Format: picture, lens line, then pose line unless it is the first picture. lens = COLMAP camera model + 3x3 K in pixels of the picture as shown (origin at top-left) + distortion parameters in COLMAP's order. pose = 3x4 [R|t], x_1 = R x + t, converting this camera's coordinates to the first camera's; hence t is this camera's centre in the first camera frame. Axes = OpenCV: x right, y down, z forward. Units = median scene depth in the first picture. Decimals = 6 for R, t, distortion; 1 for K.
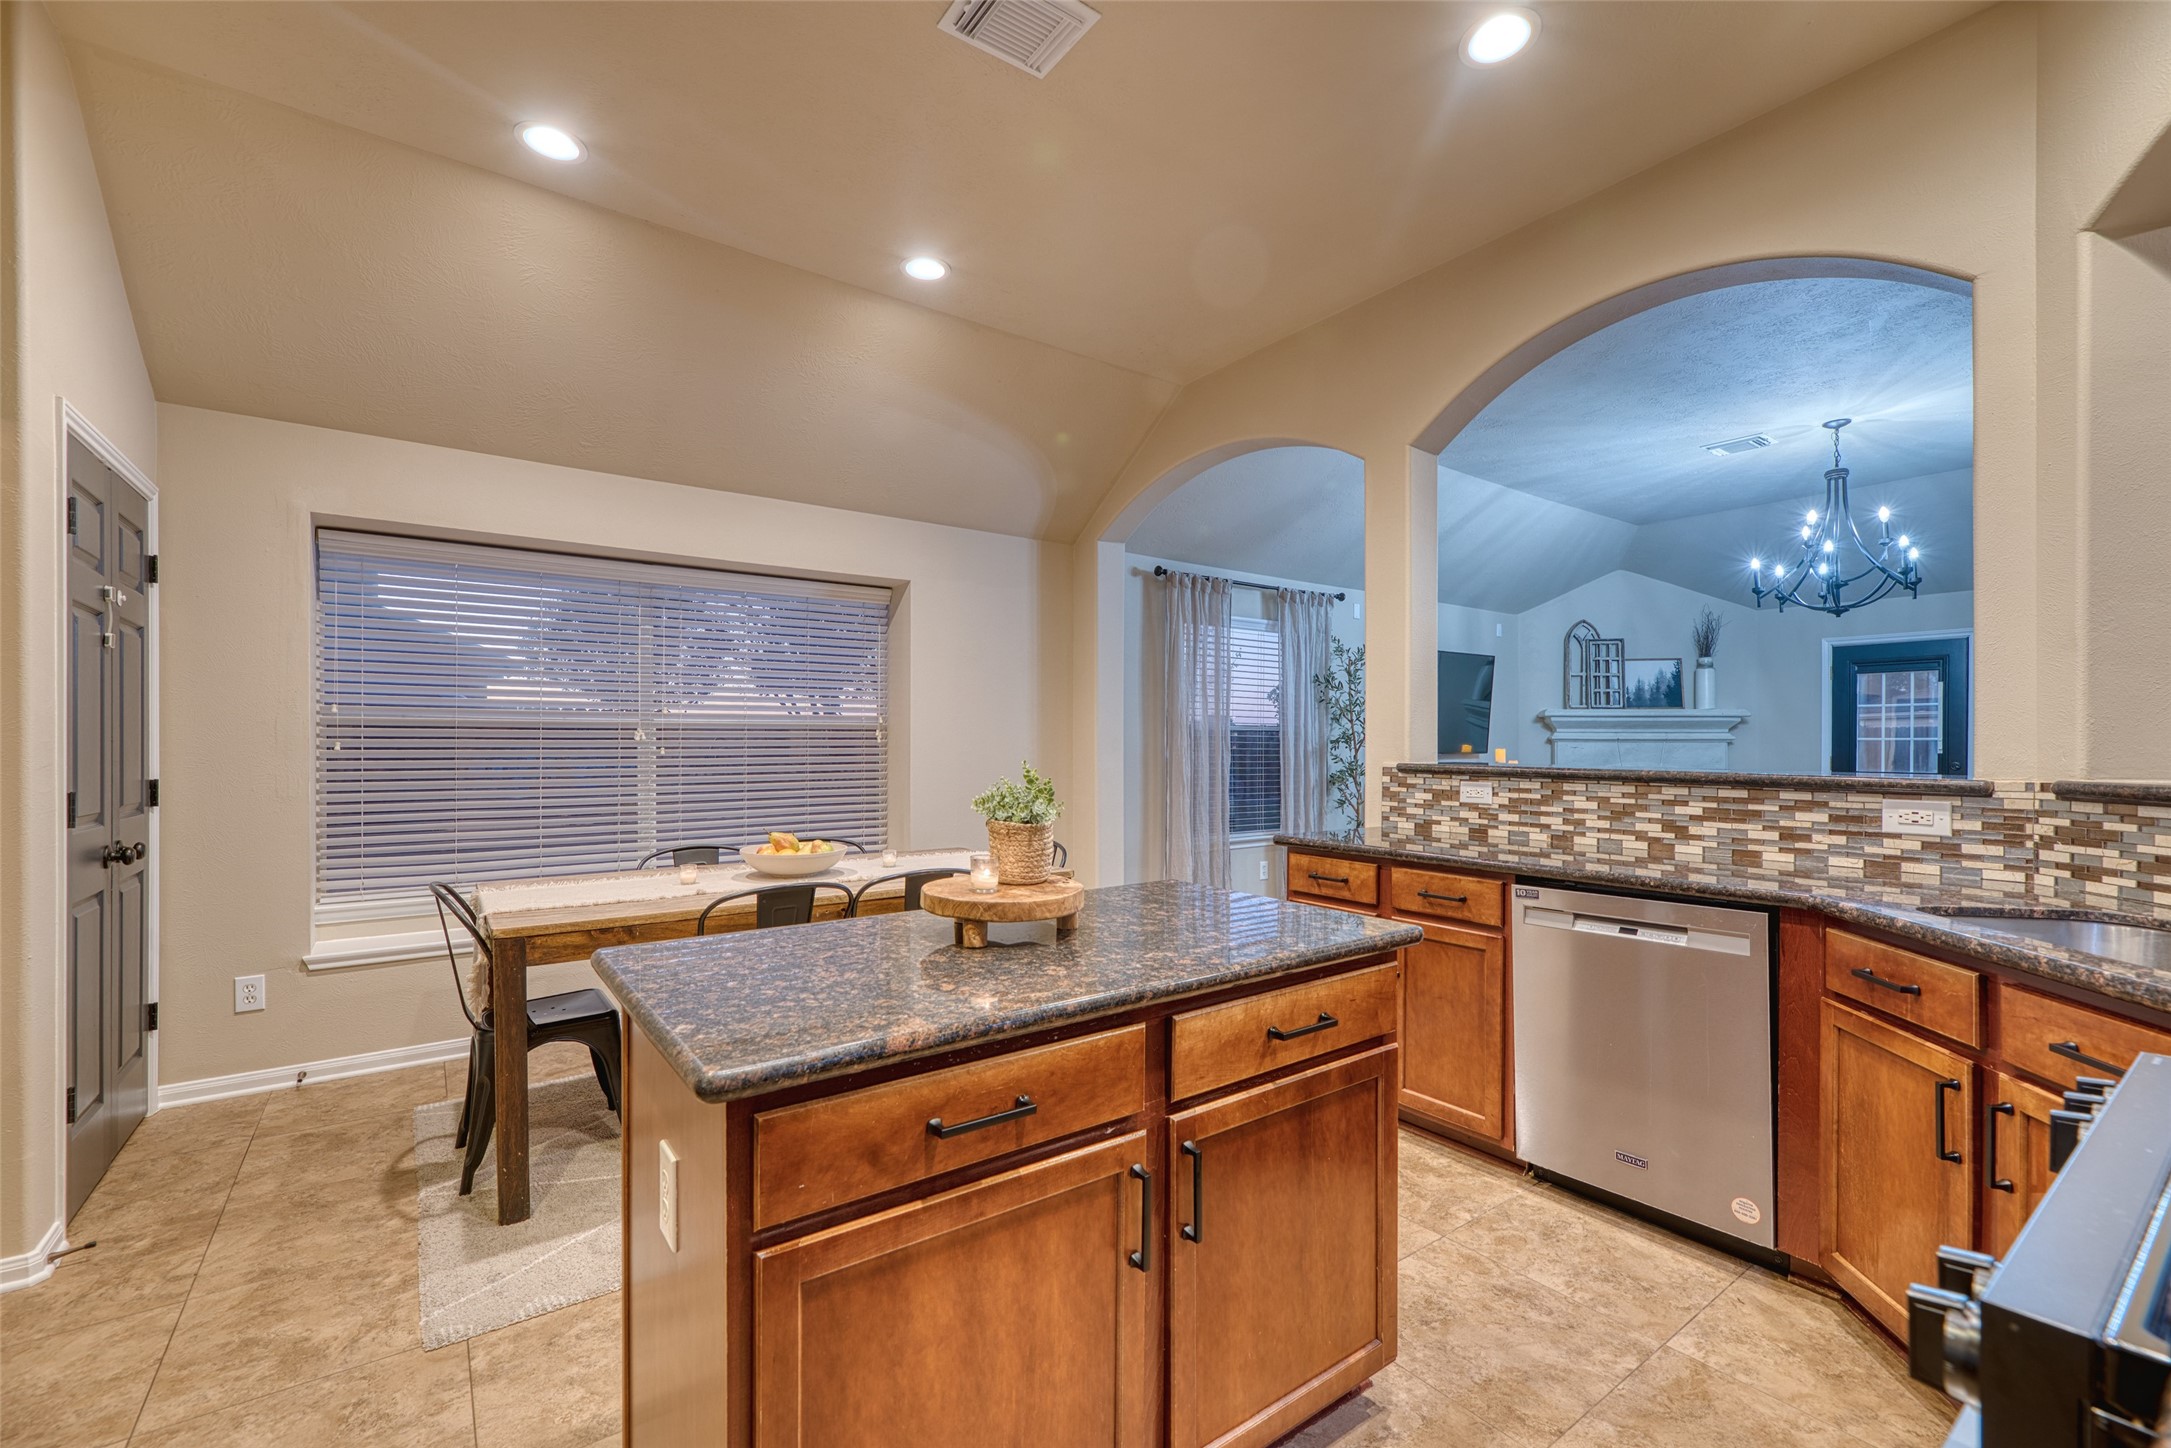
lens RADIAL K [[924.1, 0, 1094.5], [0, 924.1, 745.4], [0, 0, 1]] dist [0.000831, 0.000138]
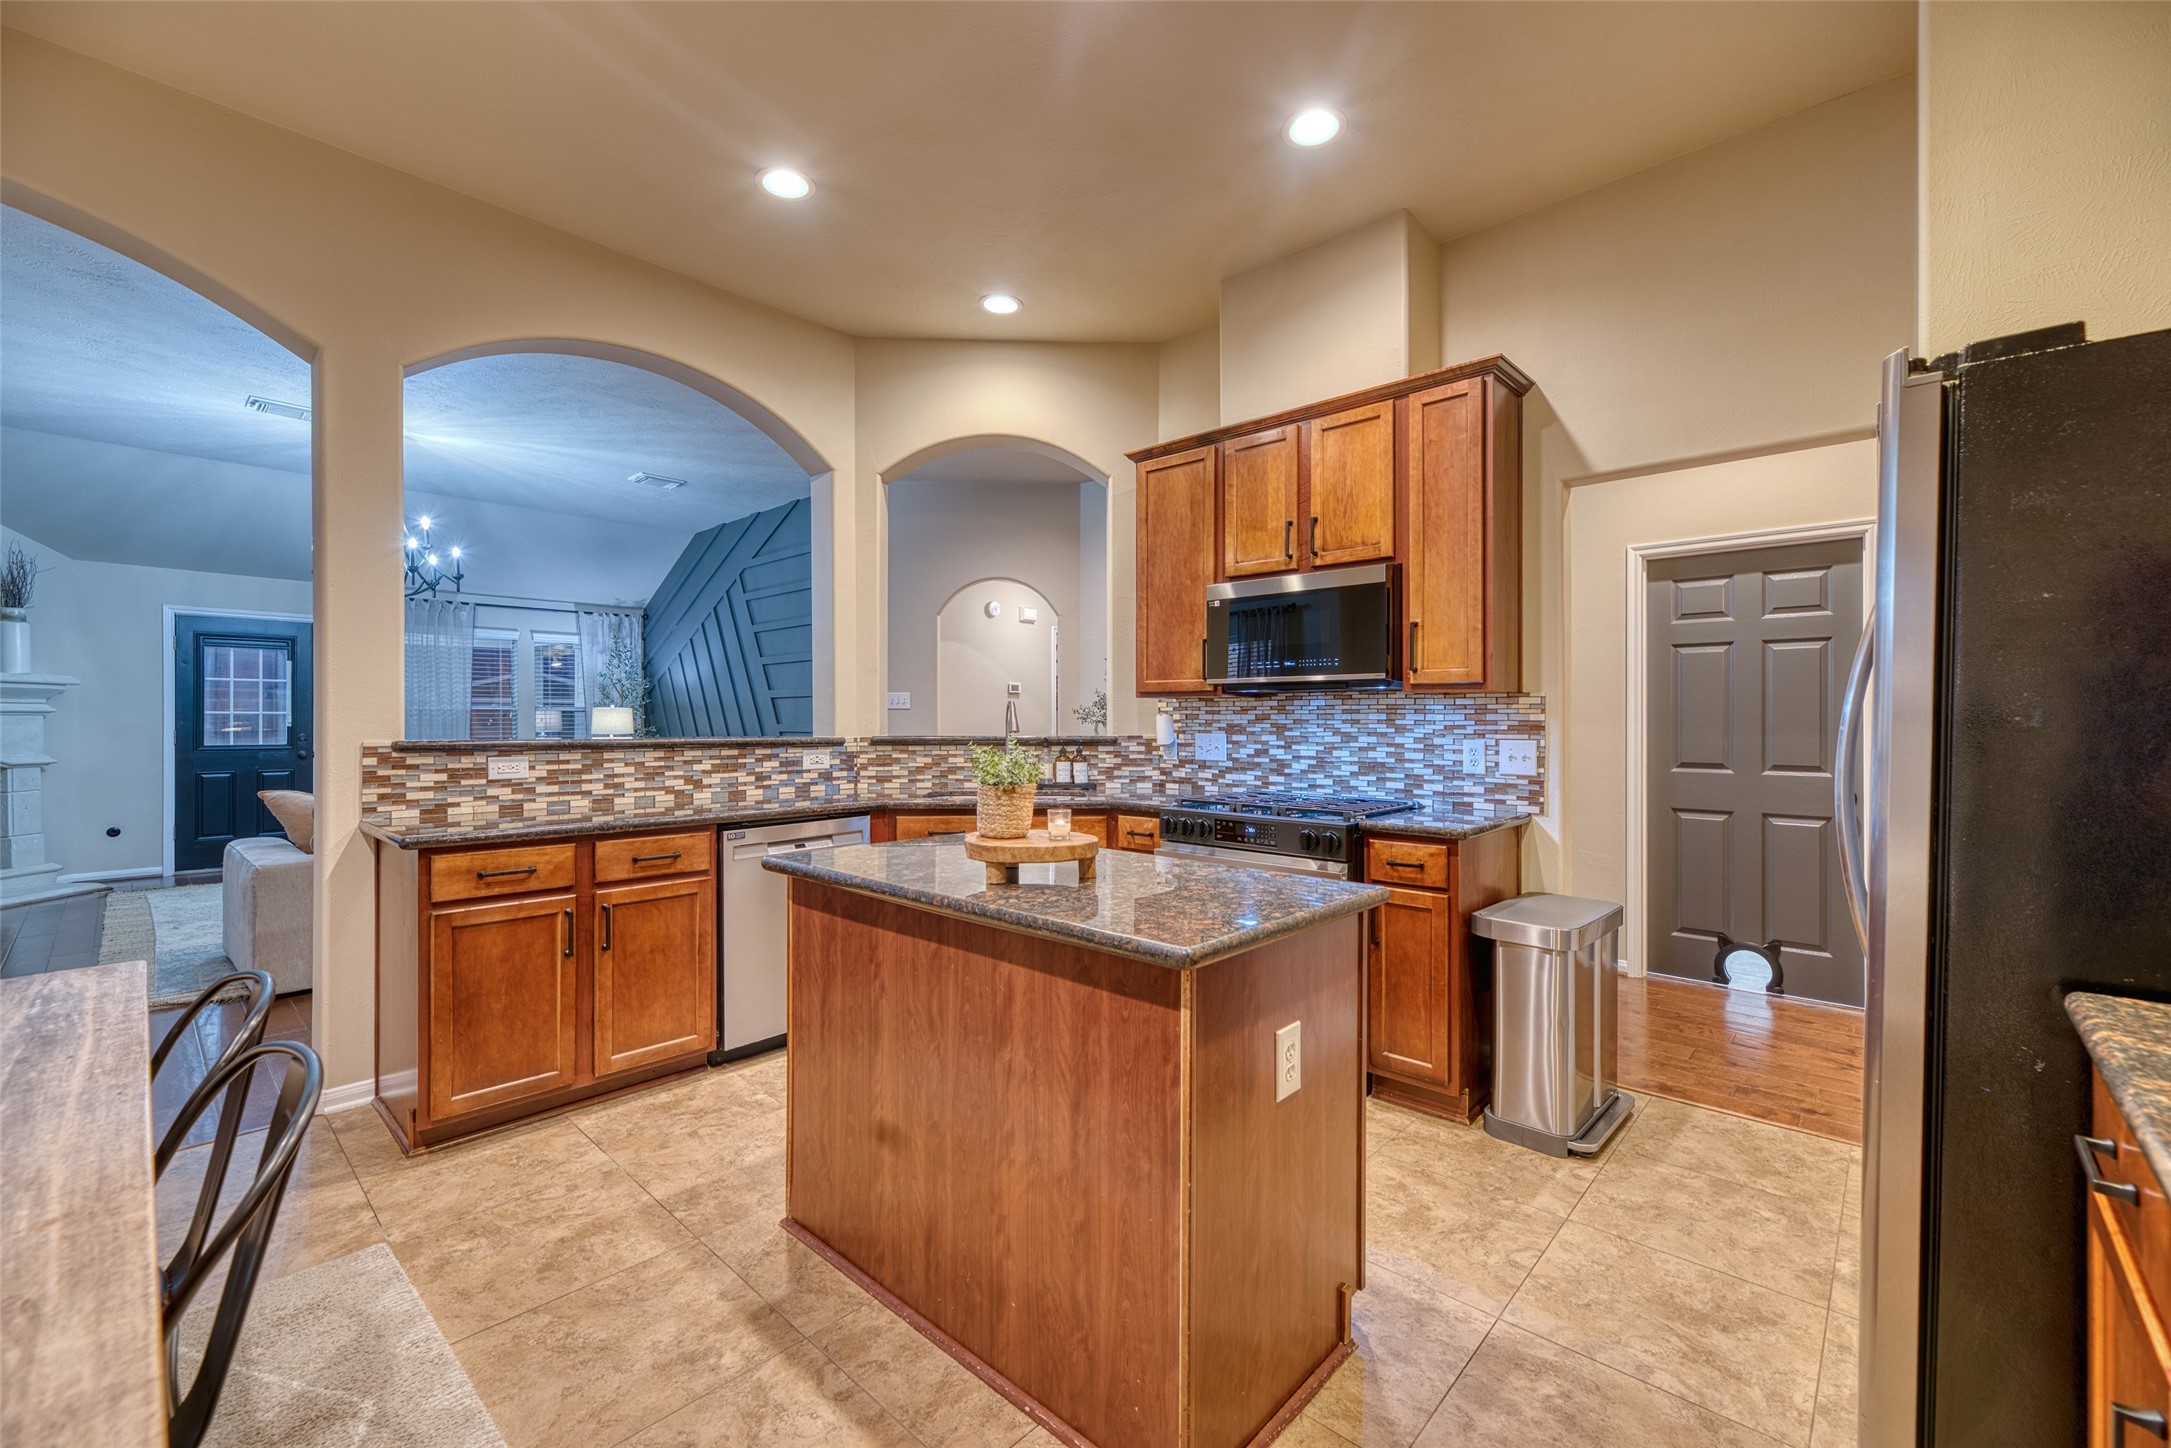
lens RADIAL K [[884.7, 0, 1085.5], [0, 884.7, 724.0], [0, 0, 1]] dist [0.001329, 0.000206]
pose [[-0.198104, -0.006942, 0.980156, -0.694545], [0.000701, 0.999974, 0.007224, -0.001800], [-0.980181, 0.002118, -0.198094, 0.656333]]
